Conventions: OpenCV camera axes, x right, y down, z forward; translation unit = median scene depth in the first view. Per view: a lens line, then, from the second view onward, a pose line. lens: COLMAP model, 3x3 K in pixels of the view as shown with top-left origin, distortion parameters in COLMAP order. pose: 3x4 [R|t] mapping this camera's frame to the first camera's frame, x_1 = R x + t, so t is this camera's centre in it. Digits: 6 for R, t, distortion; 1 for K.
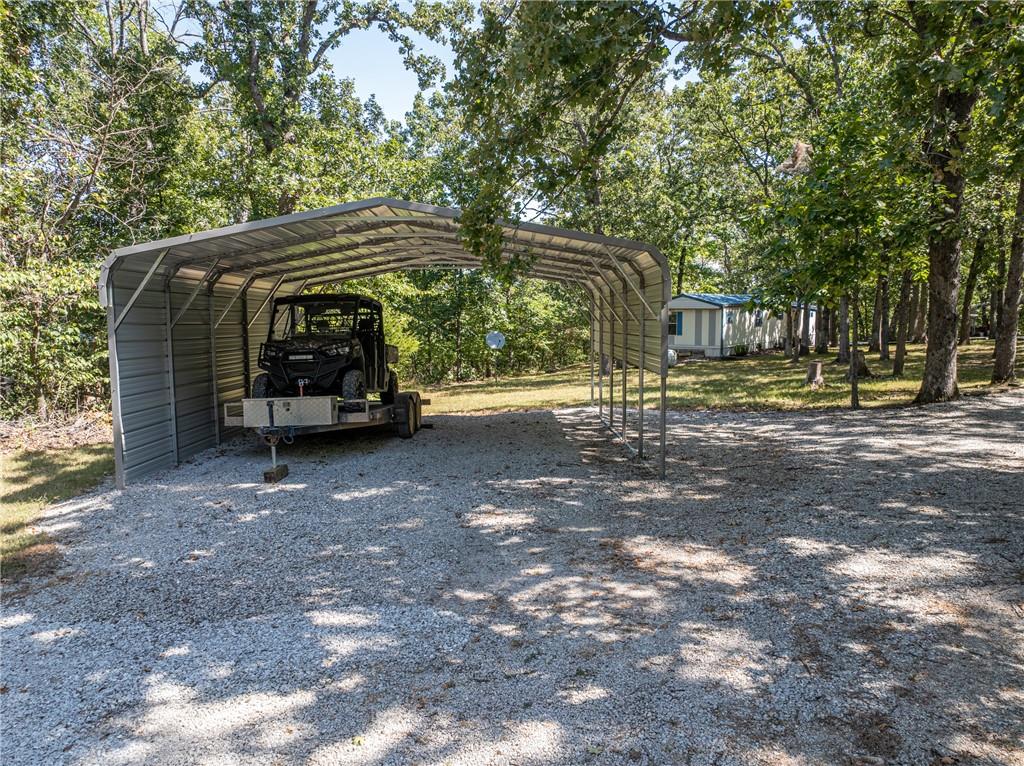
lens RADIAL K [[717.1, 0, 513.8], [0, 717.1, 385.7], [0, 0, 1]] dist [-0.057377, 0.029843]
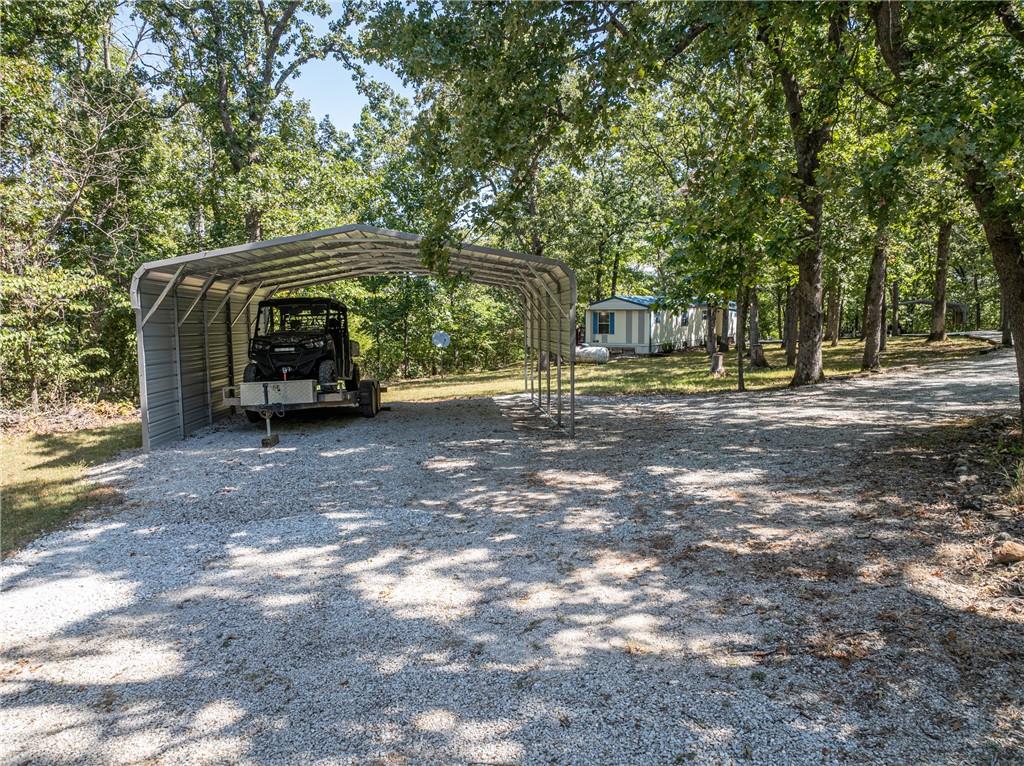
lens RADIAL K [[717.1, 0, 513.8], [0, 717.1, 385.7], [0, 0, 1]] dist [-0.057377, 0.029843]
pose [[0.996976, -0.010772, 0.076958, -0.000448], [0.010954, 0.999938, -0.001940, 0.022244], [-0.076932, 0.002777, 0.997032, -0.194086]]
